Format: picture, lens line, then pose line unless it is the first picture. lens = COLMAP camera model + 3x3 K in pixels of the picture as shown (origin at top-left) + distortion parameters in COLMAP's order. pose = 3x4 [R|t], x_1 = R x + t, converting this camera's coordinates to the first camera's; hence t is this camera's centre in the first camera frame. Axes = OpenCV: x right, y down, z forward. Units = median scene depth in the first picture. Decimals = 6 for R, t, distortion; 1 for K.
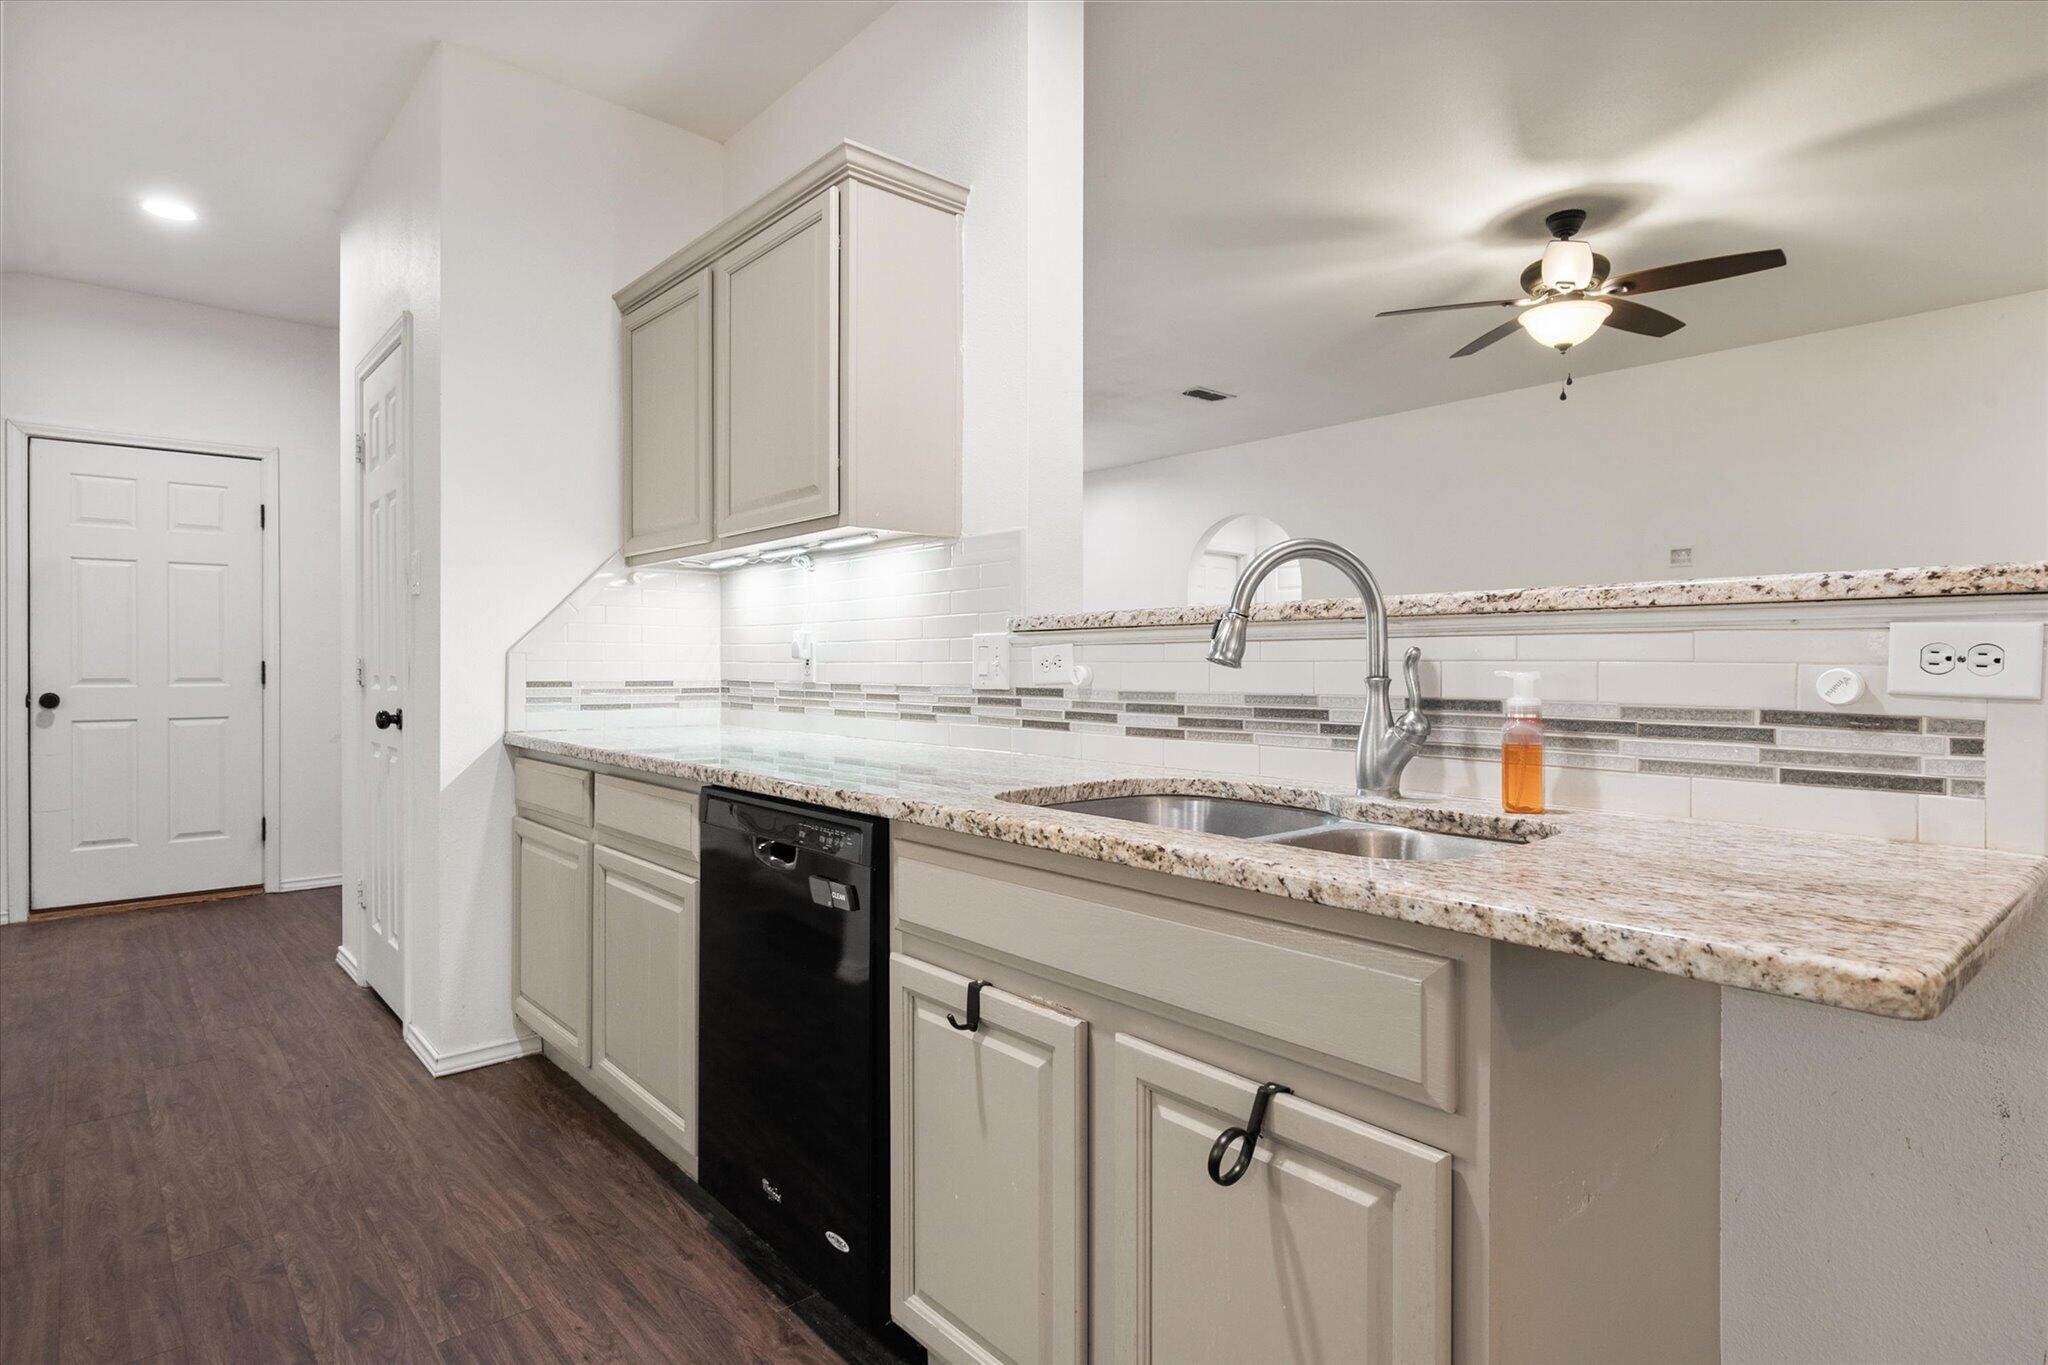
lens RADIAL K [[1063.7, 0, 1012.8], [0, 1063.7, 661.9], [0, 0, 1]] dist [0.000744, -0.003076]
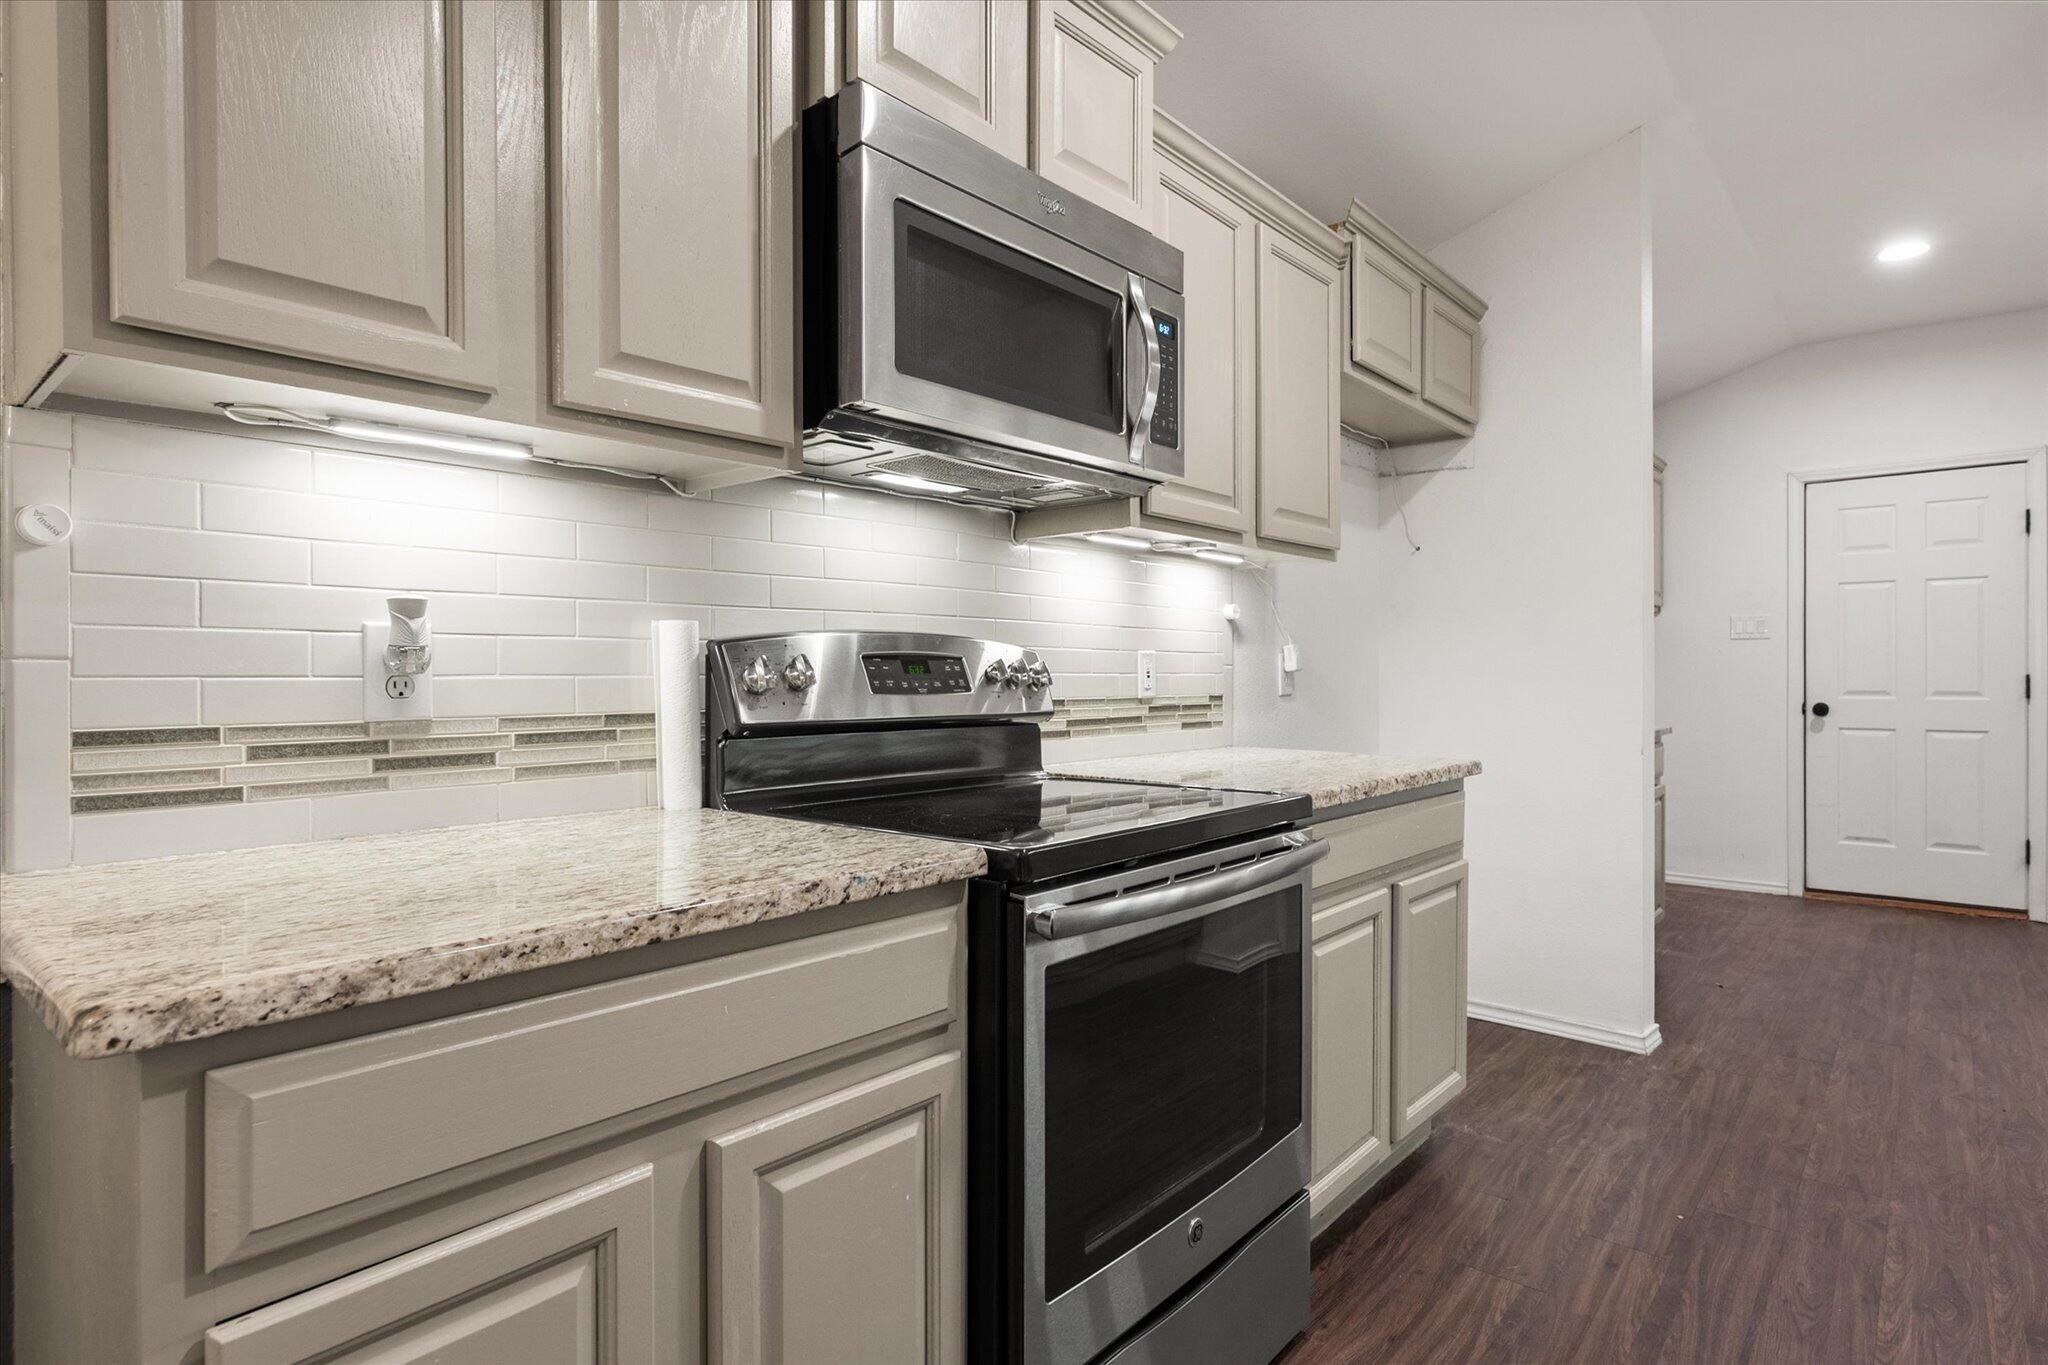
lens RADIAL K [[1063.7, 0, 1027.9], [0, 1063.7, 681.0], [0, 0, 1]] dist [0.000744, -0.003076]
pose [[0.139540, 0.005255, -0.990202, 0.182983], [0.000391, 0.999986, 0.005362, -0.001512], [0.990216, -0.001135, 0.139536, -0.022844]]
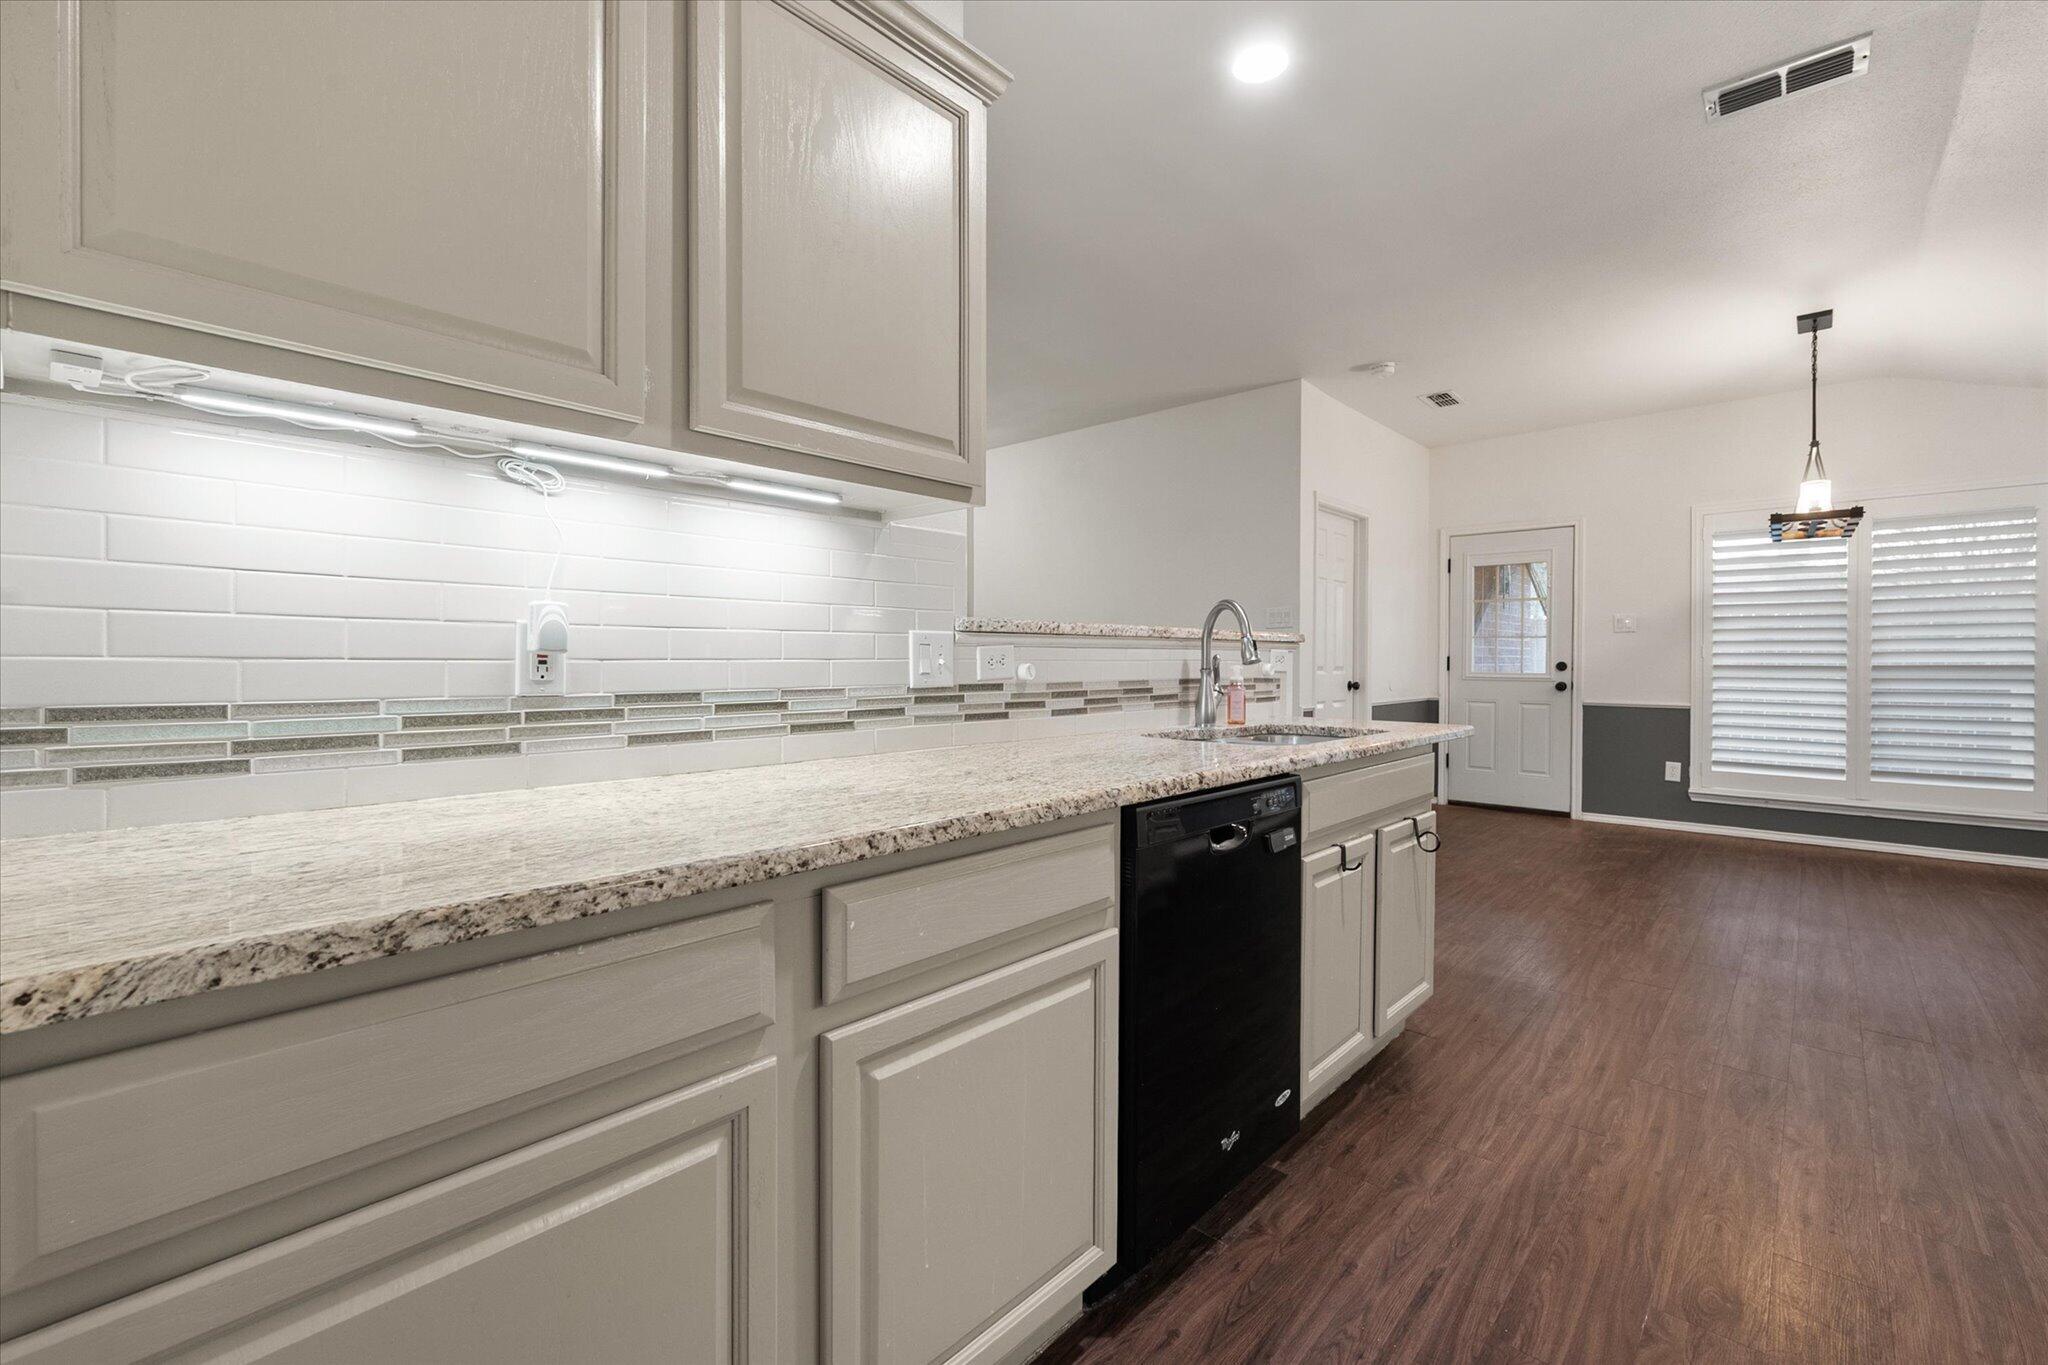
lens RADIAL K [[872.4, 0, 1035.6], [0, 872.4, 669.9], [0, 0, 1]] dist [0.003746, 0.000751]
pose [[-0.121378, -0.010776, 0.992548, -0.681519], [-0.003825, 0.999939, 0.010388, 0.000343], [-0.992599, -0.002535, -0.121411, 0.814607]]
